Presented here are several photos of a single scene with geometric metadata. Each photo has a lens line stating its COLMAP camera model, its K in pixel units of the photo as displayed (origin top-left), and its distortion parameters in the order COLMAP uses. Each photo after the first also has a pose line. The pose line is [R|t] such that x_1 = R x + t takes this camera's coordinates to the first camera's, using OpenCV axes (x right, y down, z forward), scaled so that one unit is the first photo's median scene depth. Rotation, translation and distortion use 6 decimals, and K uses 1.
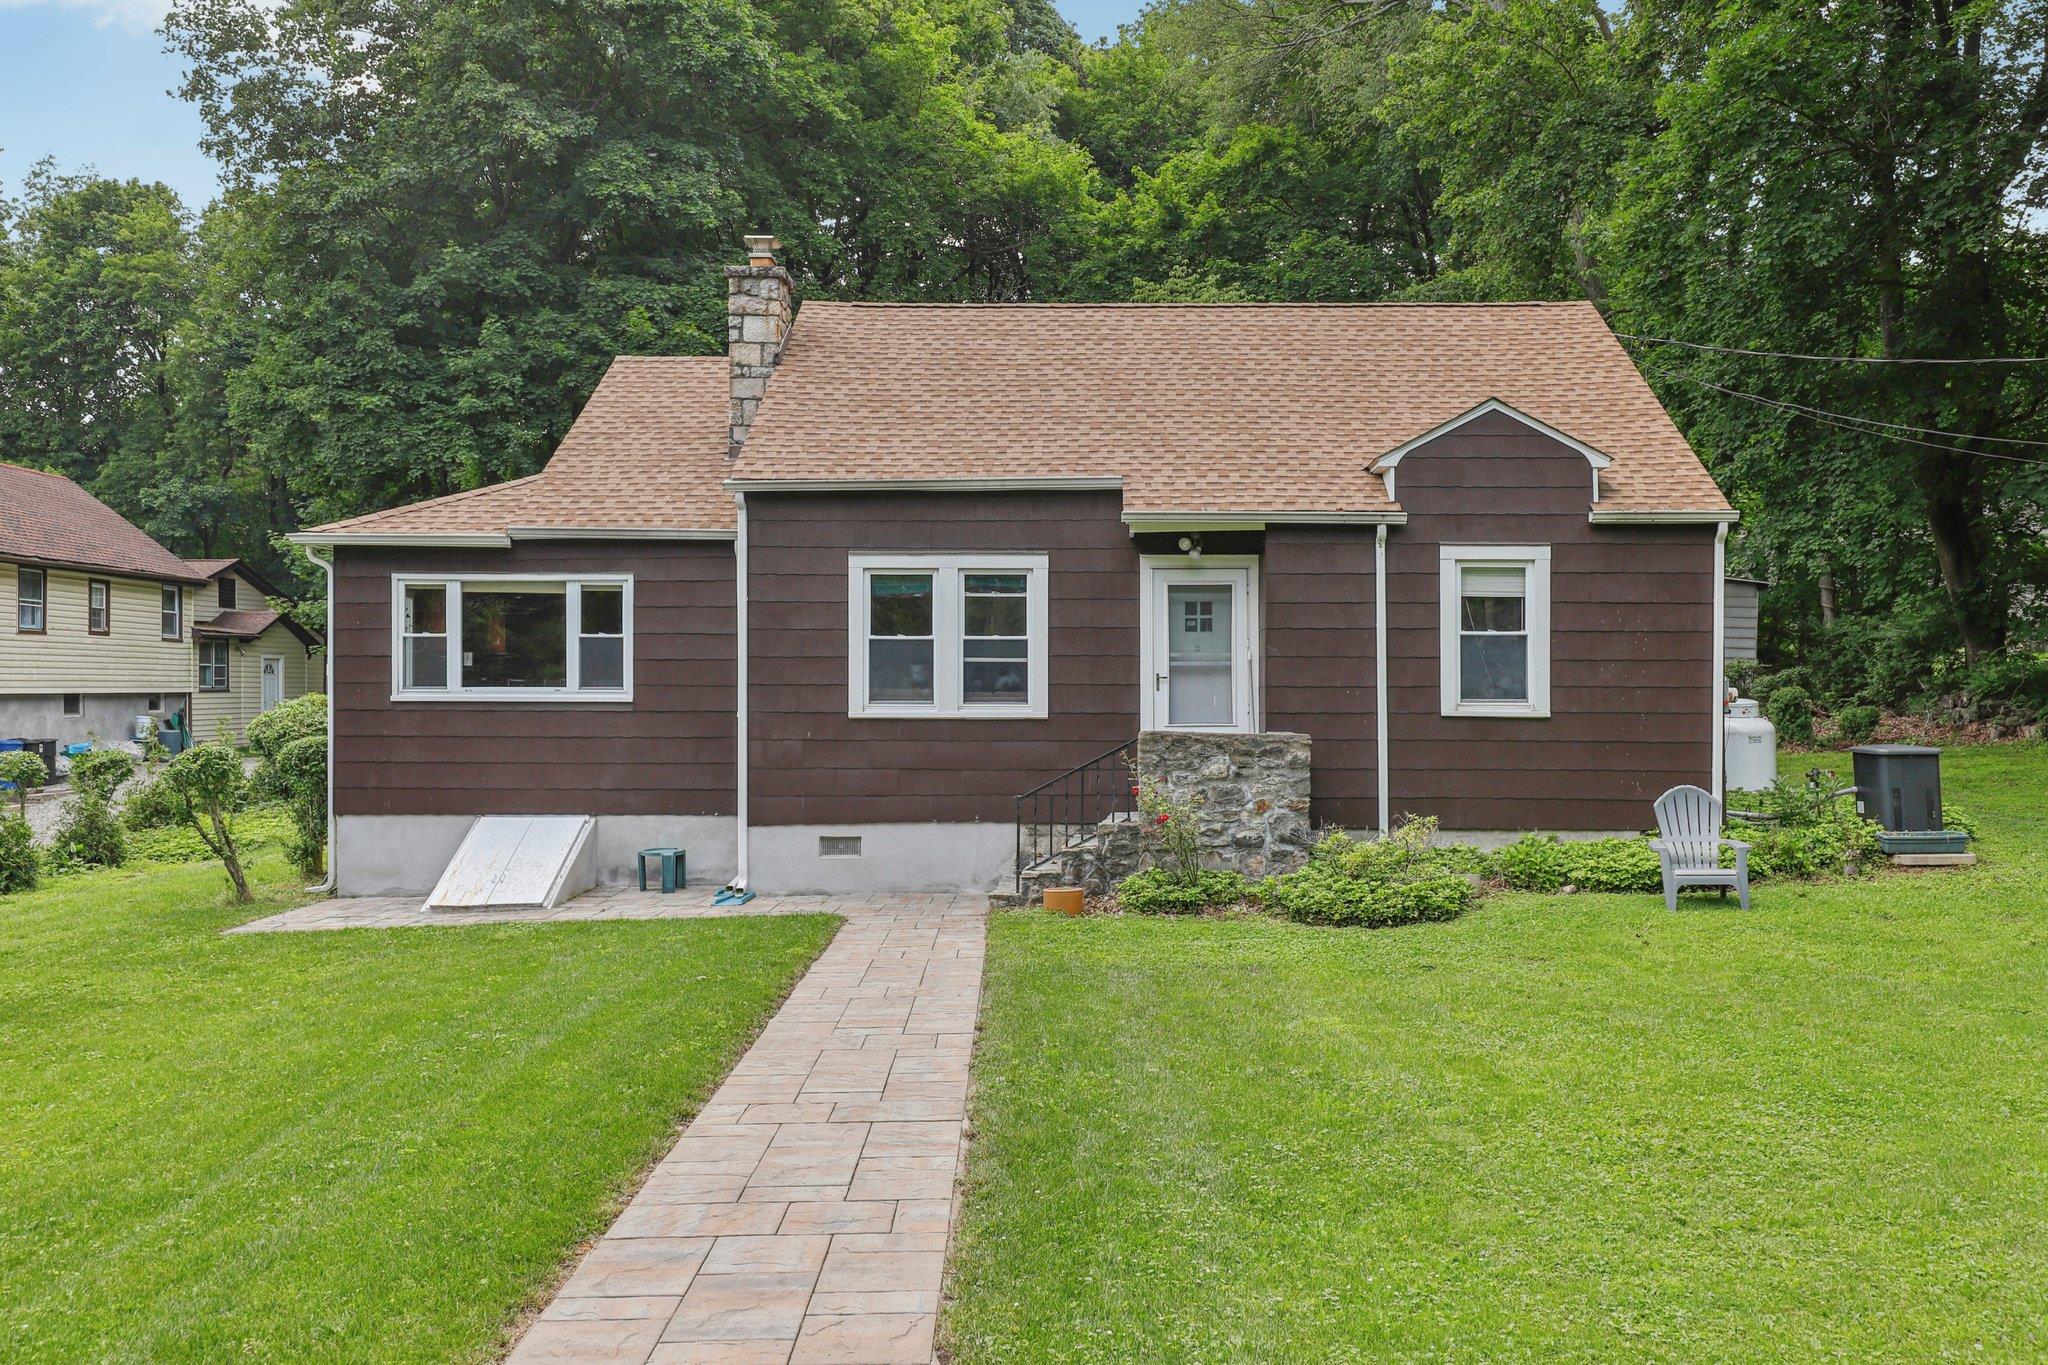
lens RADIAL K [[1702.9, 0, 1024.9], [0, 1702.9, 671.0], [0, 0, 1]] dist [0.017242, 0.003985]
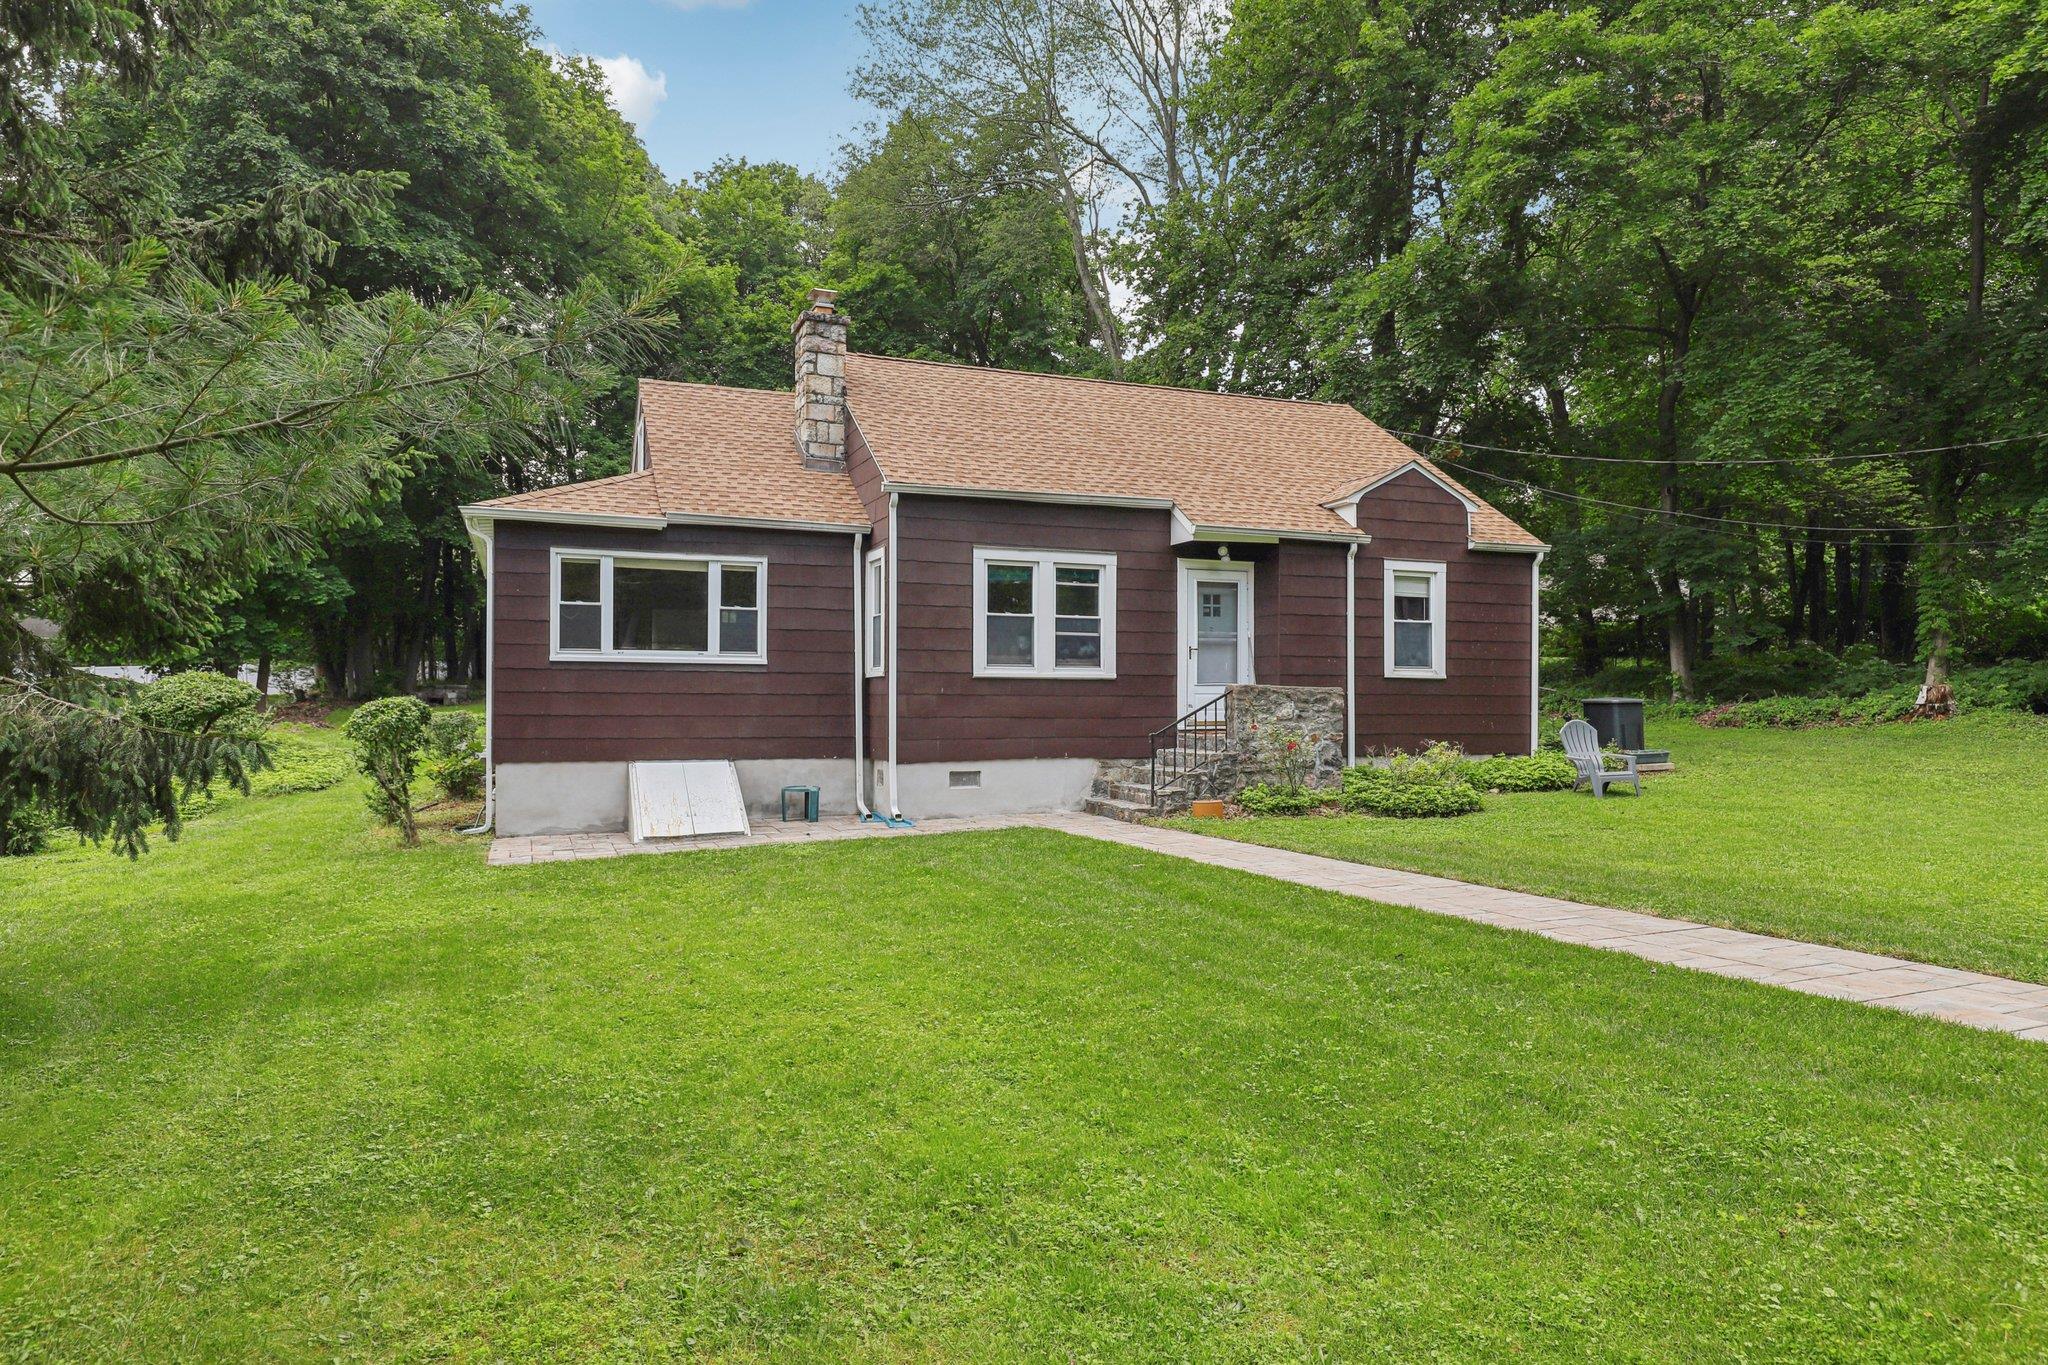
lens RADIAL K [[1262.5, 0, 1024.0], [0, 1262.5, 689.3], [0, 0, 1]] dist [-0.005671, 0.001872]
pose [[0.924710, 0.004925, 0.380640, -0.424161], [-0.007315, 0.999962, 0.004833, 0.031657], [-0.380602, -0.007253, 0.924711, 0.119055]]
